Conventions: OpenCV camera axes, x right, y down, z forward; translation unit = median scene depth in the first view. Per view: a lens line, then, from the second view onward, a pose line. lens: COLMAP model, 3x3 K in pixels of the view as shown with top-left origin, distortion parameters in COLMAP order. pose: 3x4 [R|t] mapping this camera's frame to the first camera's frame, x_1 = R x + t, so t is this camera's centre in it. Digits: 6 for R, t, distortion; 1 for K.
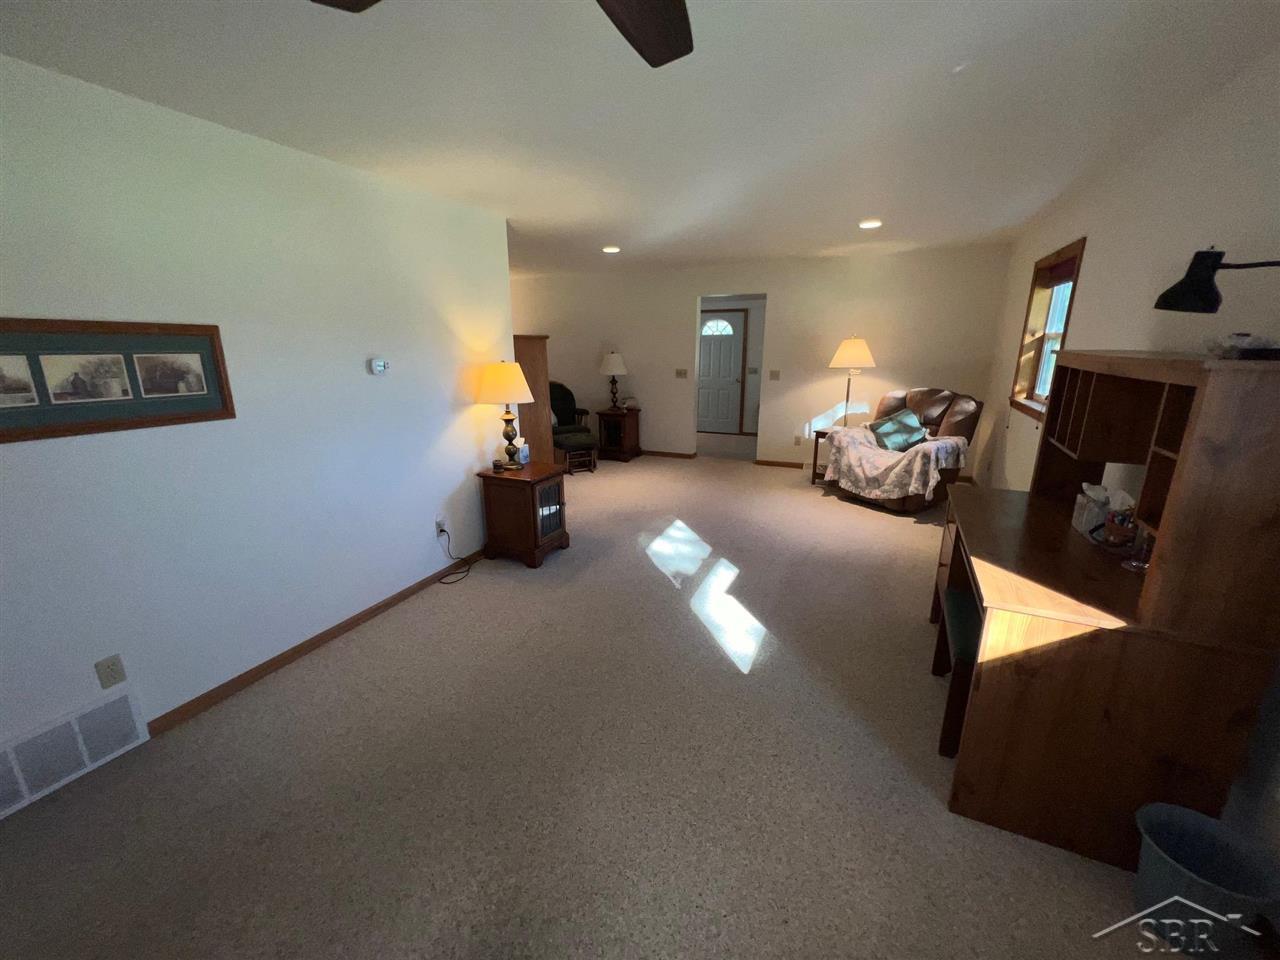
lens RADIAL K [[509.1, 0, 641.4], [0, 509.1, 471.7], [0, 0, 1]] dist [-0.003221, -0.000403]
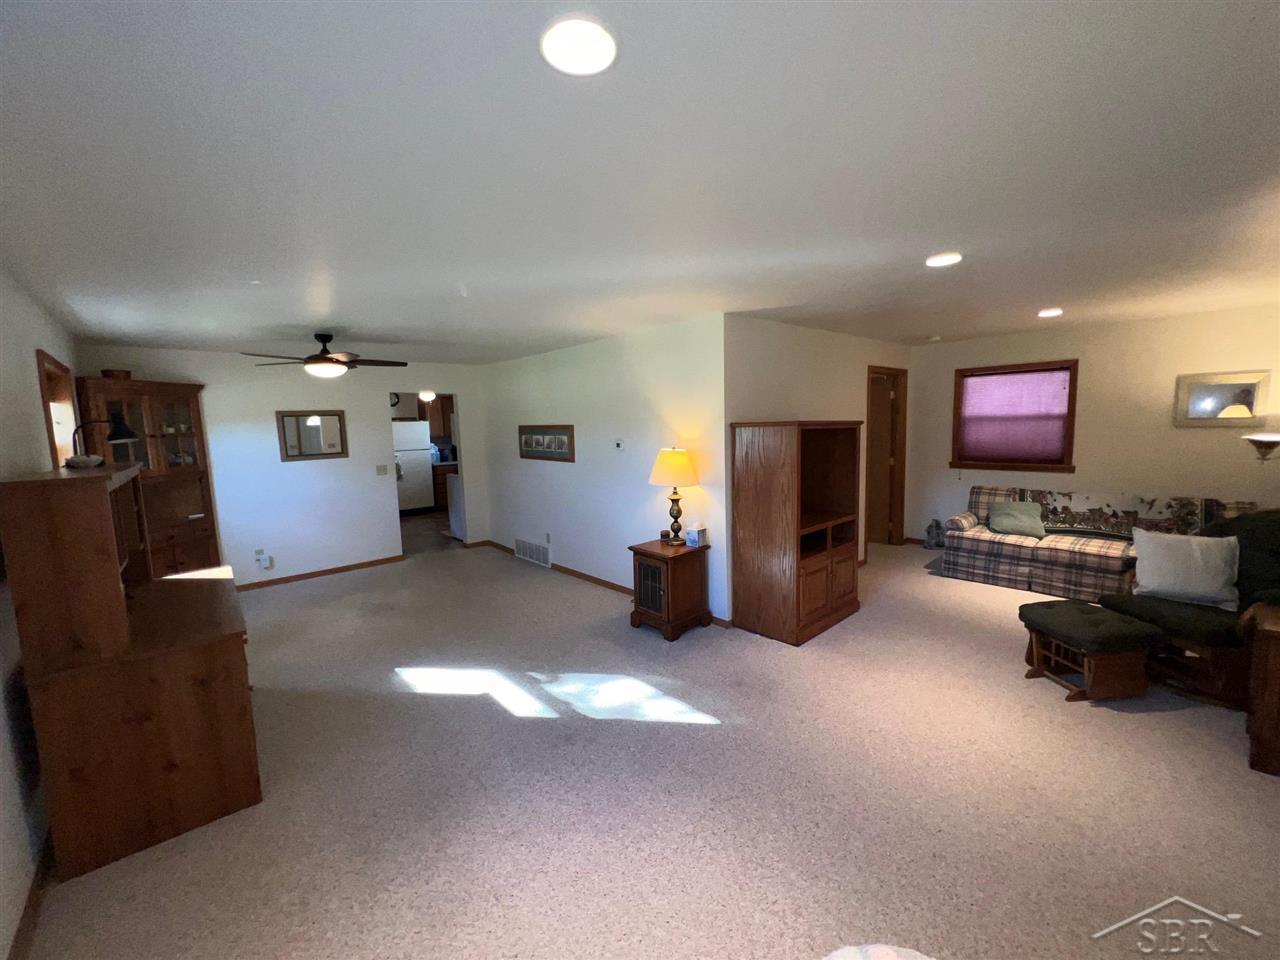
lens RADIAL K [[509.1, 0, 641.4], [0, 509.1, 482.0], [0, 0, 1]] dist [-0.003221, -0.000403]
pose [[-0.386921, 0.114630, -0.914960, 1.091285], [-0.205279, 0.956636, 0.206660, -0.494322], [0.898973, 0.267783, -0.346611, 1.829089]]
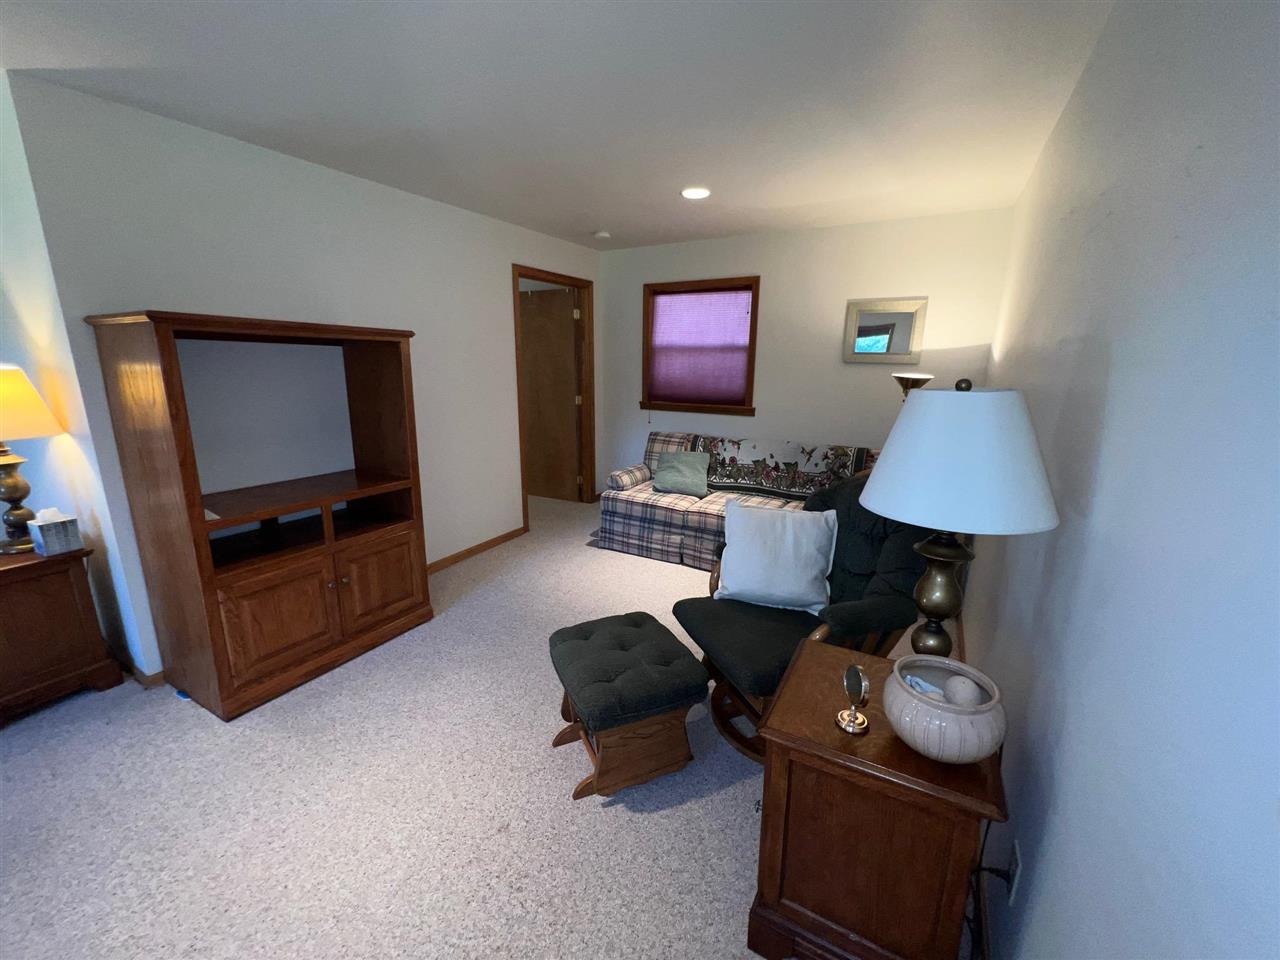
lens RADIAL K [[509.1, 0, 640.4], [0, 509.1, 482.0], [0, 0, 1]] dist [-0.003221, -0.000403]
pose [[-0.082771, 0.230958, -0.969437, 0.328423], [-0.262510, 0.933366, 0.244778, -0.577769], [0.961373, 0.274747, -0.016627, 2.385094]]
